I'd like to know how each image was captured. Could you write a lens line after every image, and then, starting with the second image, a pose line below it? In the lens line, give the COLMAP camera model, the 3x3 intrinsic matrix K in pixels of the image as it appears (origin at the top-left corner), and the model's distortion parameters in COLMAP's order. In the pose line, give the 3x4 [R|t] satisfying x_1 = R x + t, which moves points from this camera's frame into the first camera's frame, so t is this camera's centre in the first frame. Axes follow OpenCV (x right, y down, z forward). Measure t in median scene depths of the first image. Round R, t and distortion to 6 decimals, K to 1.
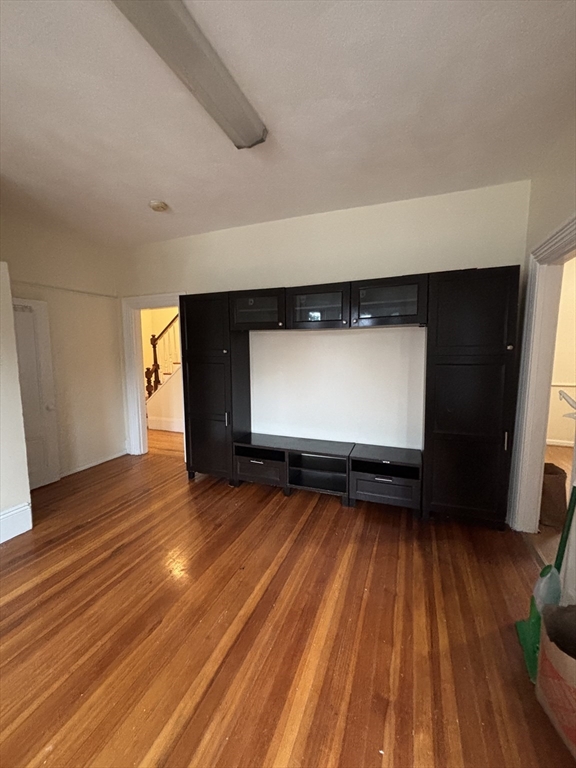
lens RADIAL K [[313.7, 0, 289.3], [0, 313.7, 382.4], [0, 0, 1]] dist [-0.003845, 0.000355]
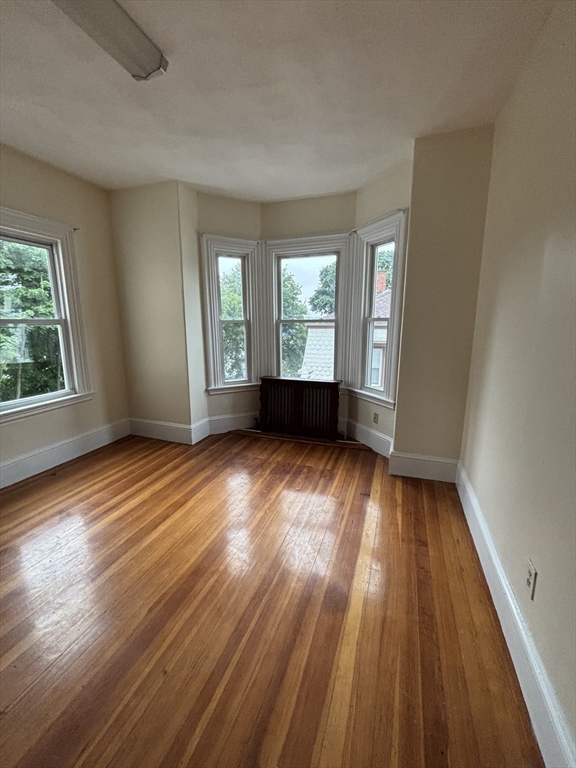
lens RADIAL K [[313.7, 0, 289.3], [0, 313.7, 382.4], [0, 0, 1]] dist [-0.003845, 0.000355]
pose [[-0.999554, 0.009355, -0.028375, -0.487539], [0.000594, 0.955747, 0.294189, -0.094130], [0.029871, 0.294041, -0.955326, 1.025116]]
